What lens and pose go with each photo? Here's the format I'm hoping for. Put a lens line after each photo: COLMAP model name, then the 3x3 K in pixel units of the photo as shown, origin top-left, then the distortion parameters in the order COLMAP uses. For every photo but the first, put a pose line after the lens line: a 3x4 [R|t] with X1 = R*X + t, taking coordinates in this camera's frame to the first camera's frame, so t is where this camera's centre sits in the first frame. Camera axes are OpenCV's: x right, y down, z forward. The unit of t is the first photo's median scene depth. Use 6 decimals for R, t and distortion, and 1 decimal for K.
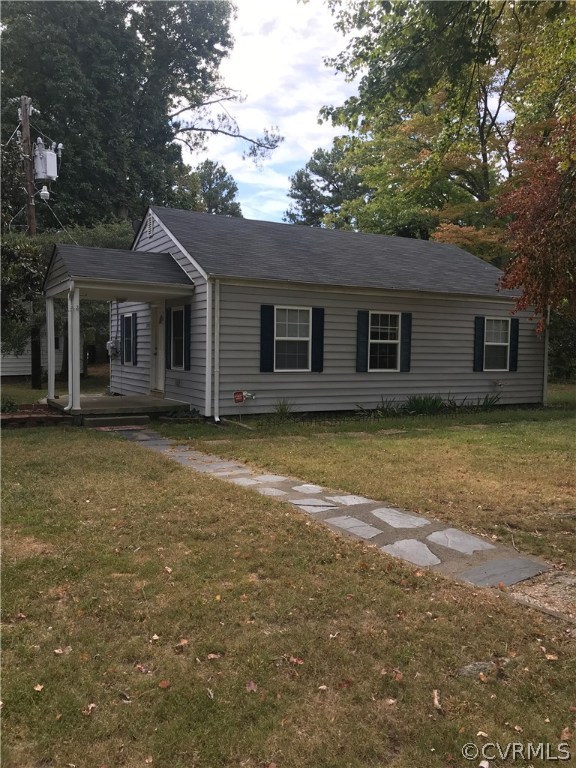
lens RADIAL K [[636.6, 0, 285.8], [0, 636.6, 382.7], [0, 0, 1]] dist [0.028891, -0.012535]
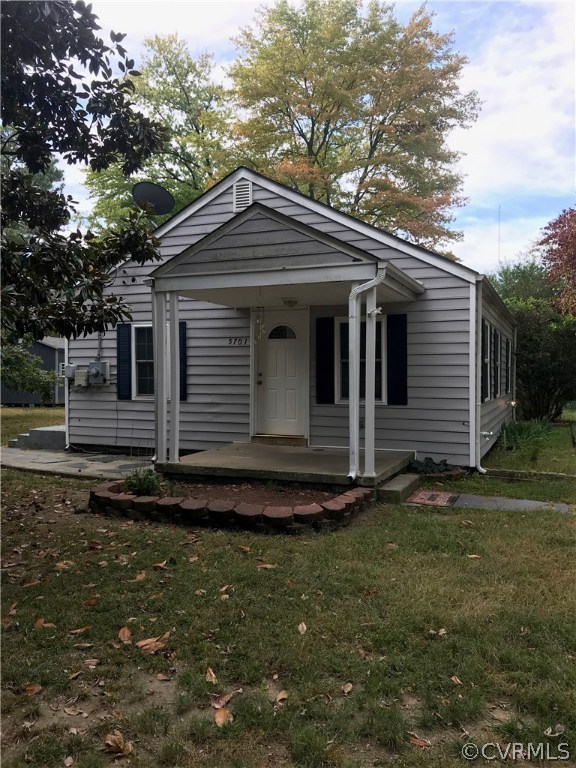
lens RADIAL K [[636.6, 0, 290.0], [0, 636.6, 385.8], [0, 0, 1]] dist [0.028891, -0.012535]
pose [[0.796949, -0.025398, 0.603512, -0.635425], [0.040243, 0.999128, -0.011095, -0.035212], [-0.602704, 0.033129, 0.797277, 0.463821]]
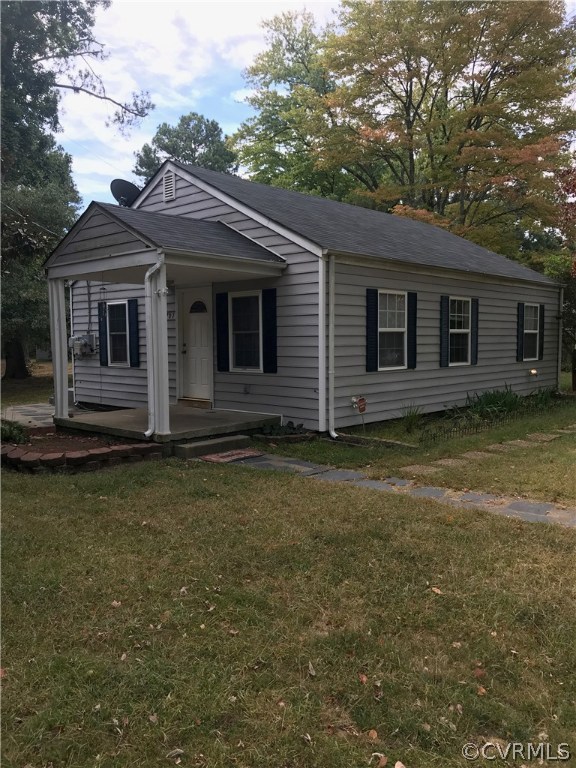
lens RADIAL K [[636.6, 0, 289.9], [0, 636.6, 384.3], [0, 0, 1]] dist [0.028891, -0.012535]
pose [[0.952175, -0.042549, 0.302575, -0.341624], [0.035968, 0.998980, 0.027291, -0.023923], [-0.303427, -0.015103, 0.952735, 0.231687]]
